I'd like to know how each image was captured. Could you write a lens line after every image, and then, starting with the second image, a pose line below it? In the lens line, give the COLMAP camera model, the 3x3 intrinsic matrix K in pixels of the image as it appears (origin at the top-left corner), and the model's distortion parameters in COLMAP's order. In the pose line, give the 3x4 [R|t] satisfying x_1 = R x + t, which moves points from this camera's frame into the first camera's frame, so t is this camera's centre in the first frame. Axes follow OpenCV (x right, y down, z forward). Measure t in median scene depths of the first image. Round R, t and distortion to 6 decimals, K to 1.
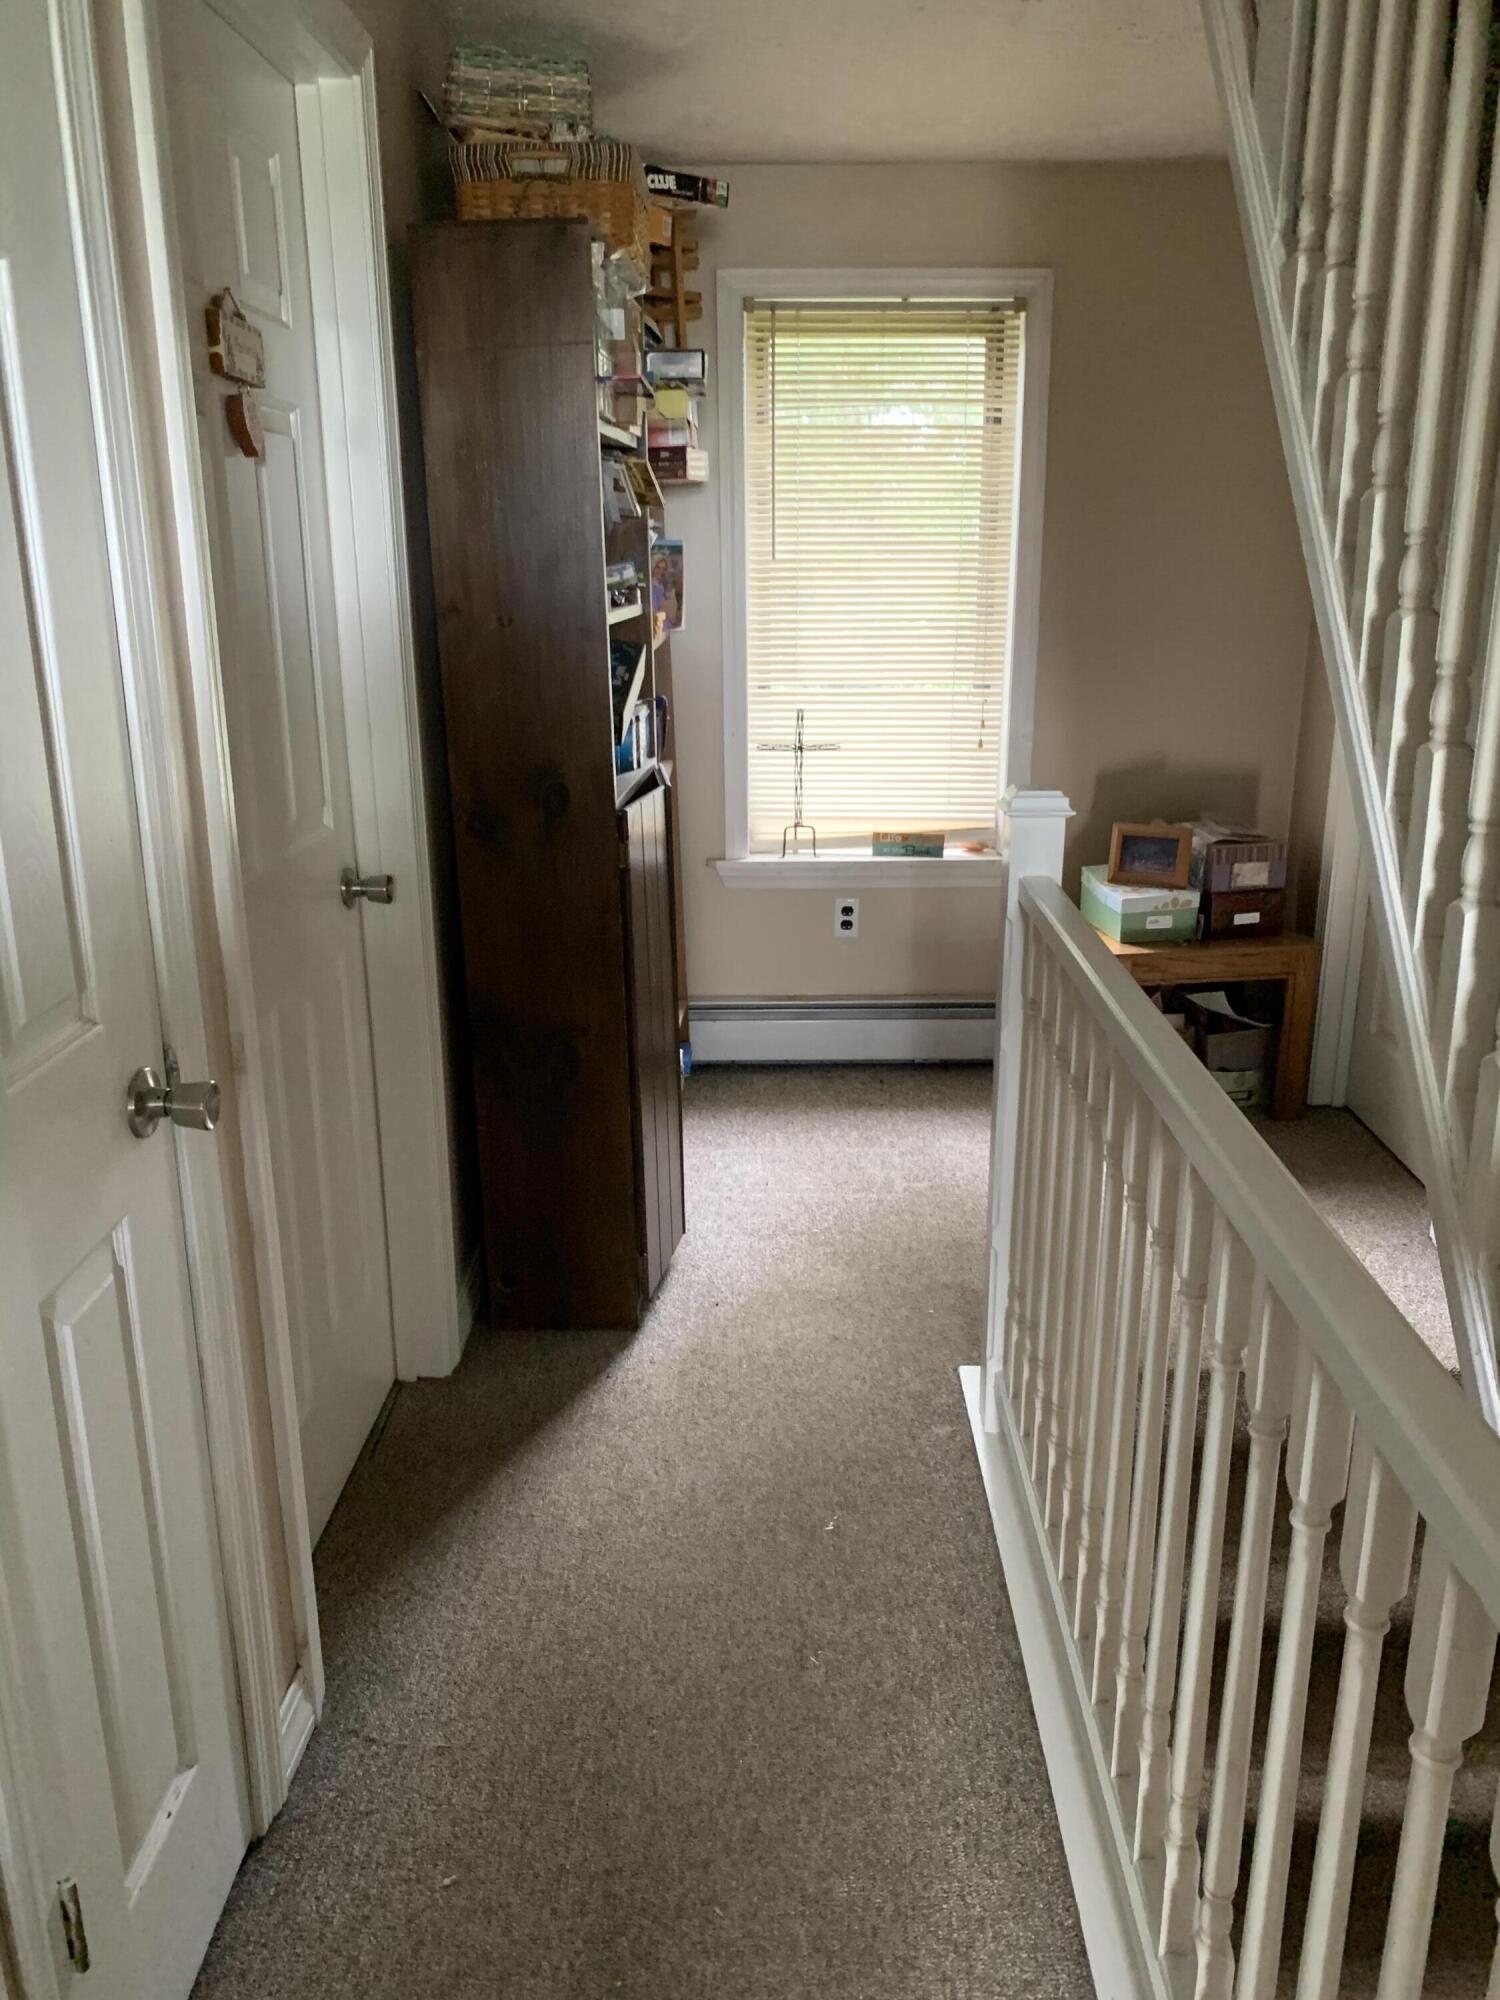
lens RADIAL K [[1549.7, 0, 815.5], [0, 1549.7, 1008.2], [0, 0, 1]] dist [0.109359, -0.351115]
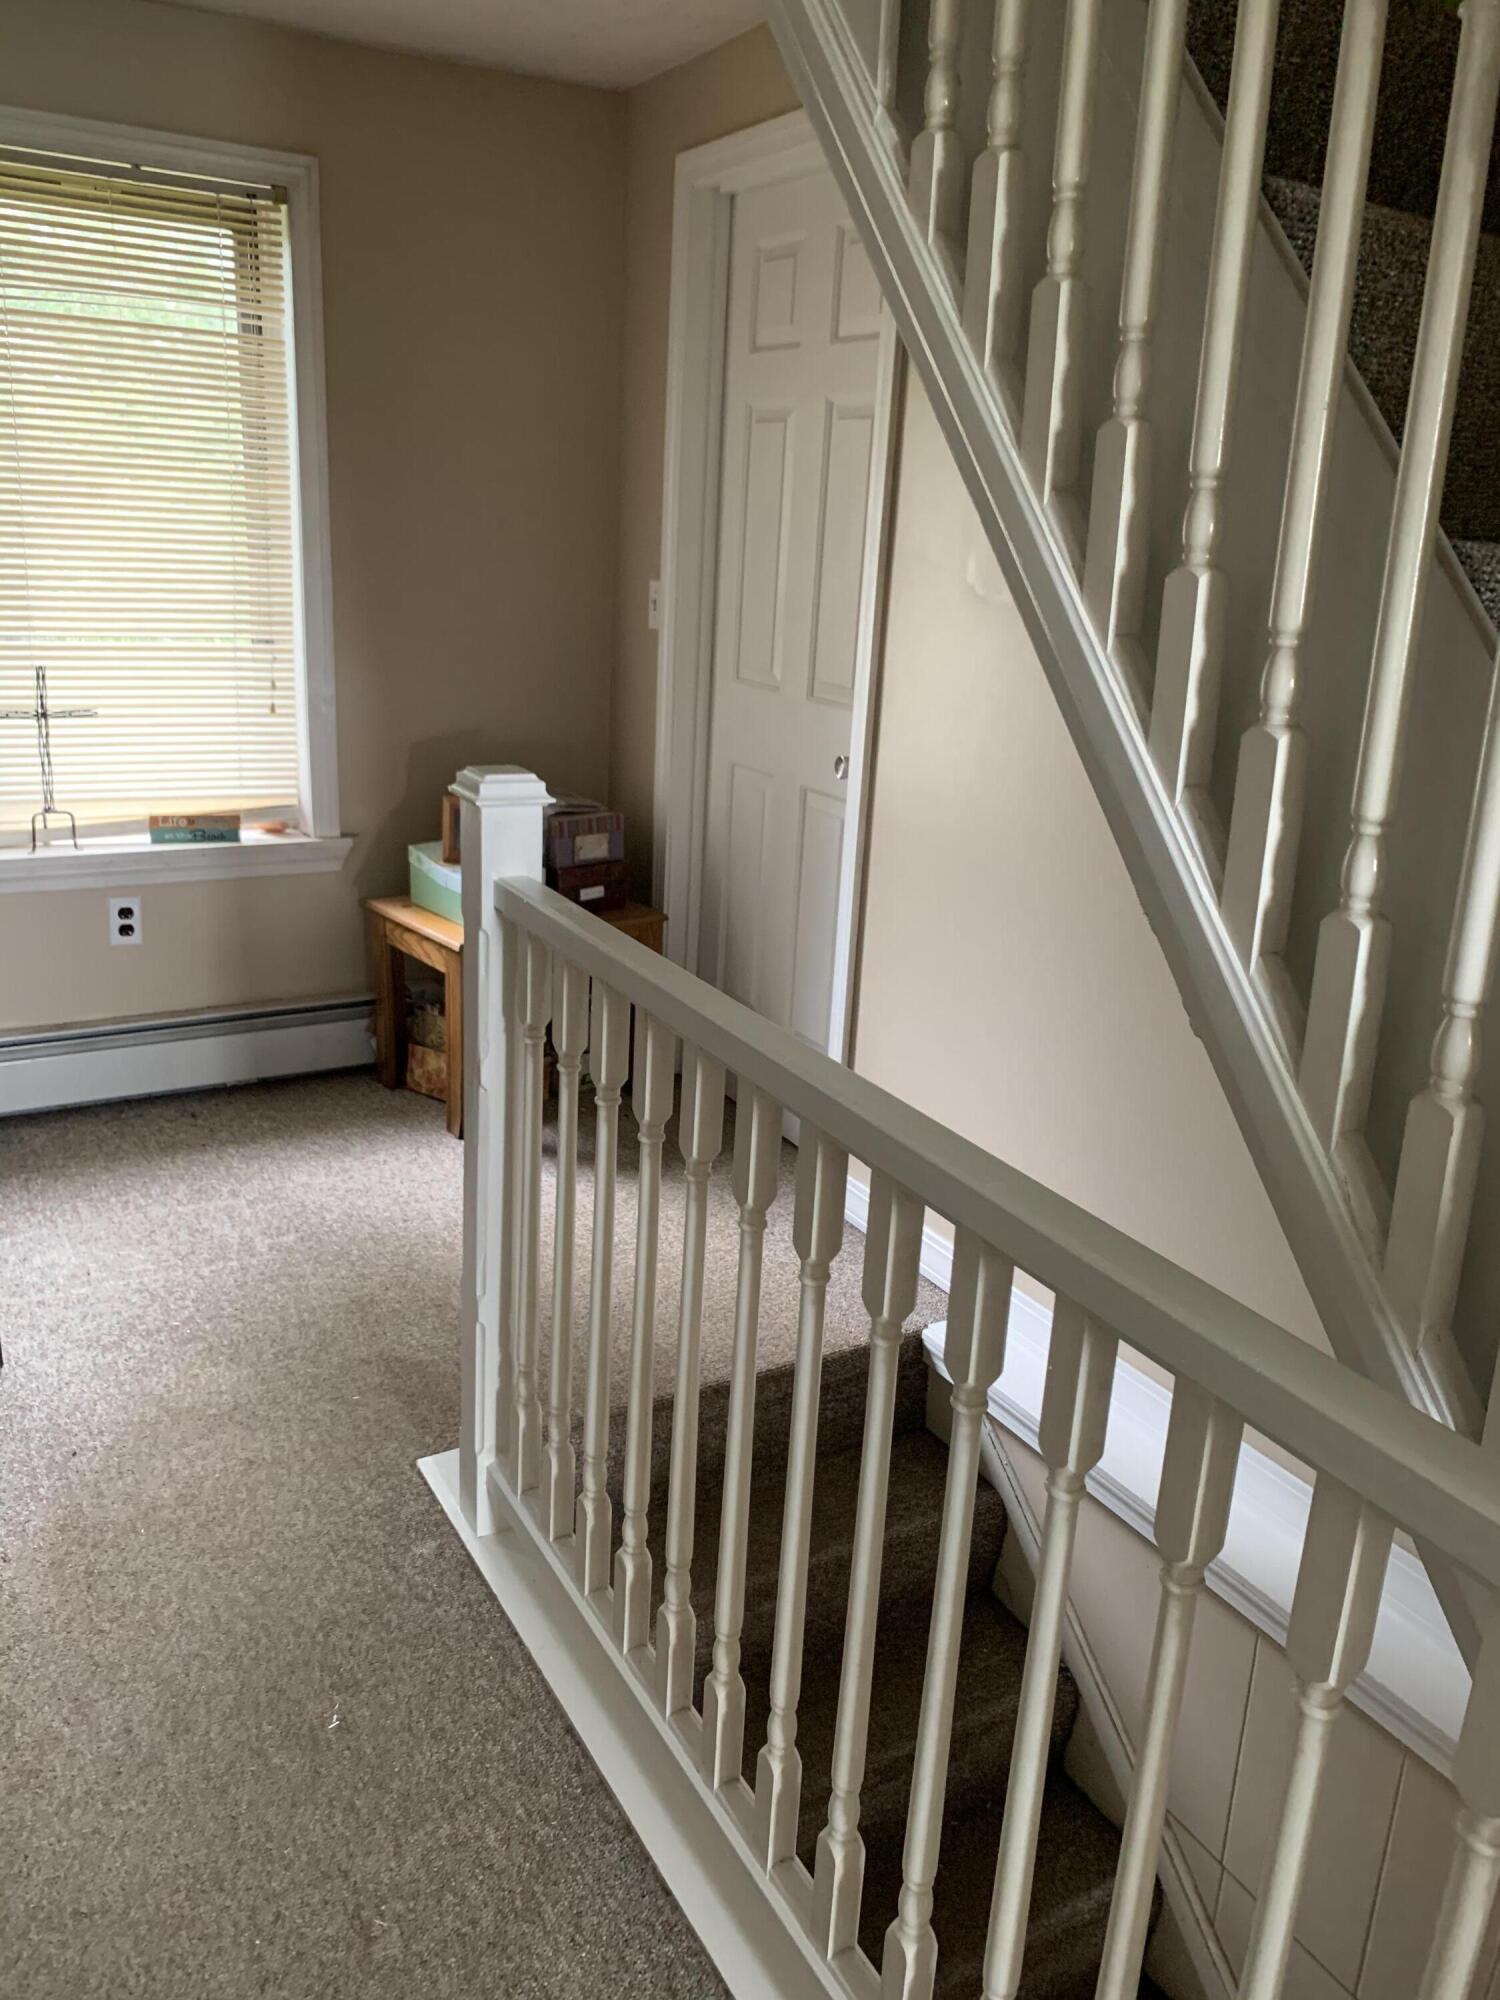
lens RADIAL K [[1524.5, 0, 753.6], [0, 1524.5, 970.8], [0, 0, 1]] dist [0.029822, -0.029736]
pose [[0.864456, -0.093284, 0.493978, -0.103531], [0.087899, 0.995543, 0.034178, -0.034155], [-0.494964, 0.013875, 0.868802, 0.151079]]
